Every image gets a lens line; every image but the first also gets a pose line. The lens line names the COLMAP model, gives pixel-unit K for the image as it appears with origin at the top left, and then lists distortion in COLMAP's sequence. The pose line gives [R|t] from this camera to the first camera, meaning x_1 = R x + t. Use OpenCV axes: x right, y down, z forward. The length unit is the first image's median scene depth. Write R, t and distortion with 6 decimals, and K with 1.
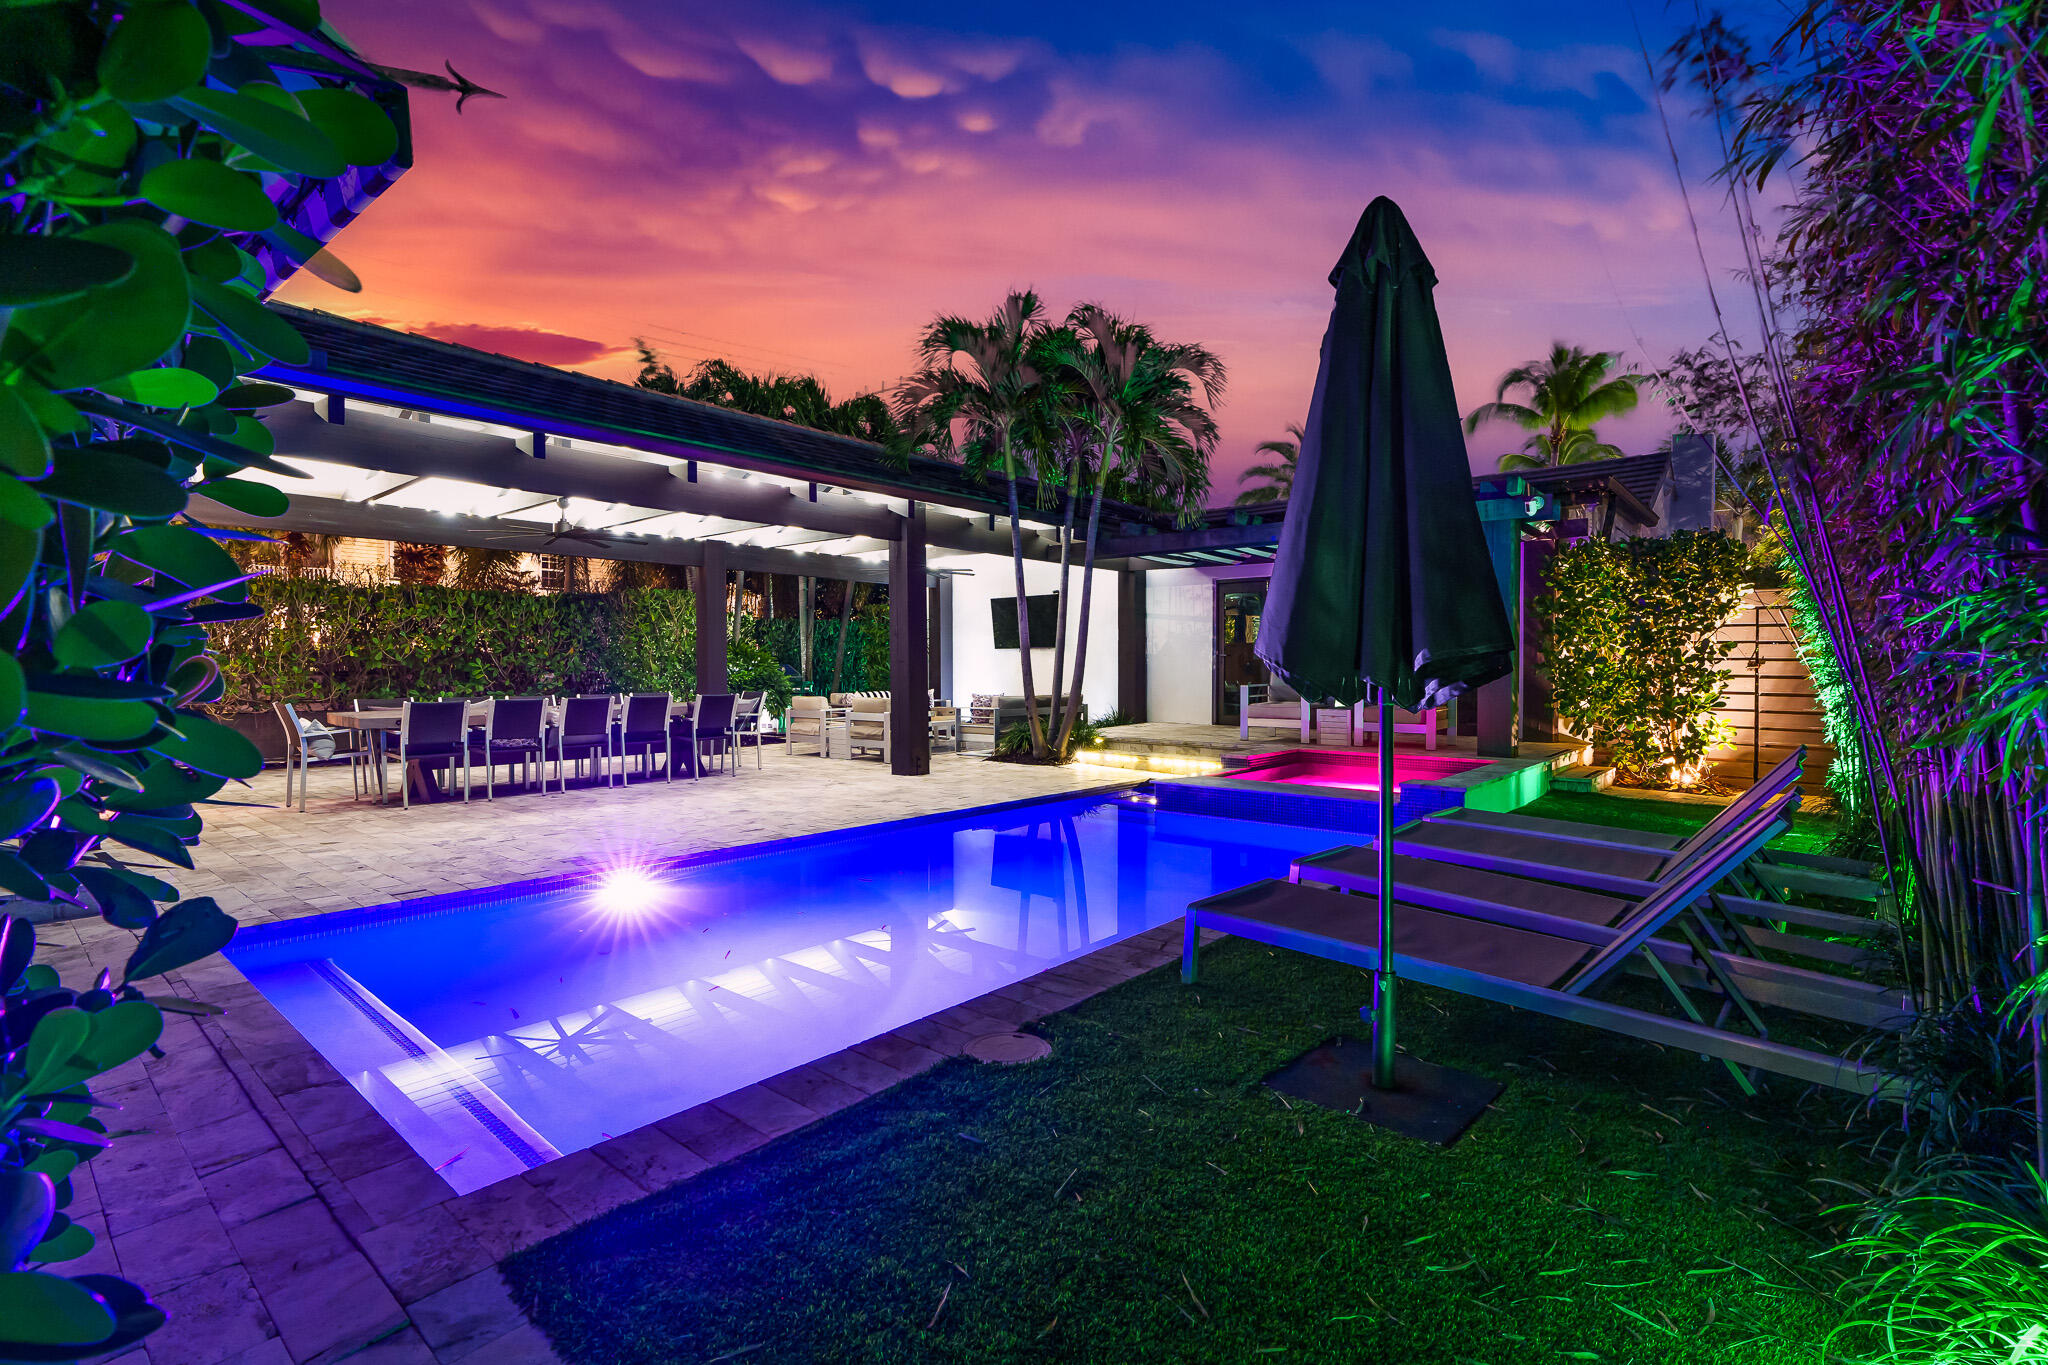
lens RADIAL K [[926.8, 0, 1024.0], [0, 926.8, 682.5], [0, 0, 1]] dist [0.000915, 0.000186]
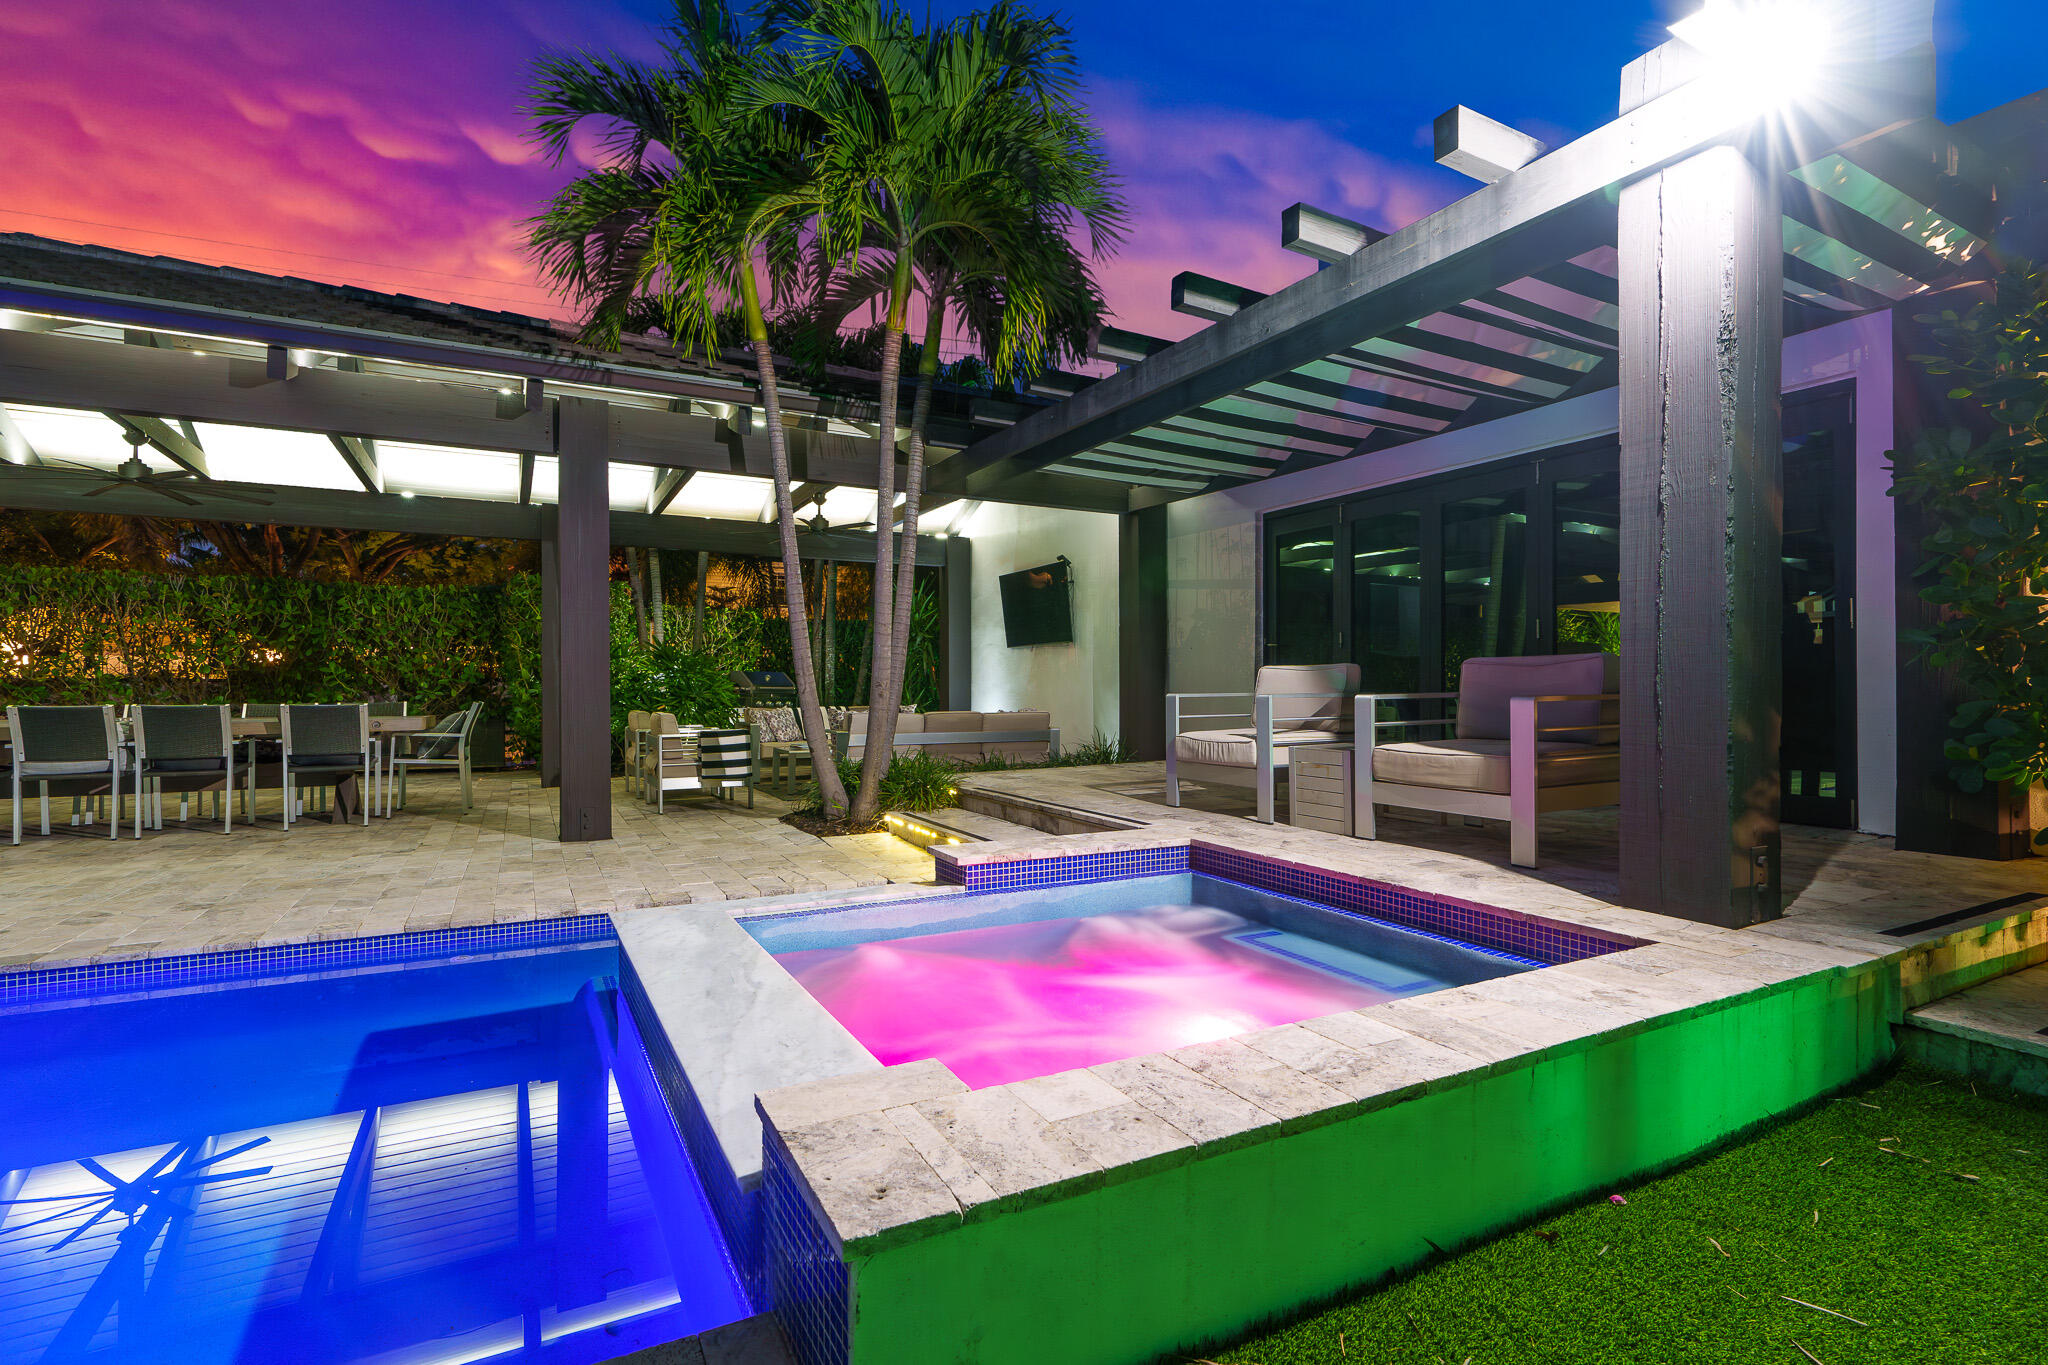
lens RADIAL K [[968.5, 0, 1012.3], [0, 968.5, 683.6], [0, 0, 1]] dist [0.000116, 0.000137]
pose [[0.925612, -0.001794, -0.378469, 0.346805], [-0.004293, 0.999875, -0.015237, 0.004292], [0.378449, 0.015729, 0.925489, 0.468936]]
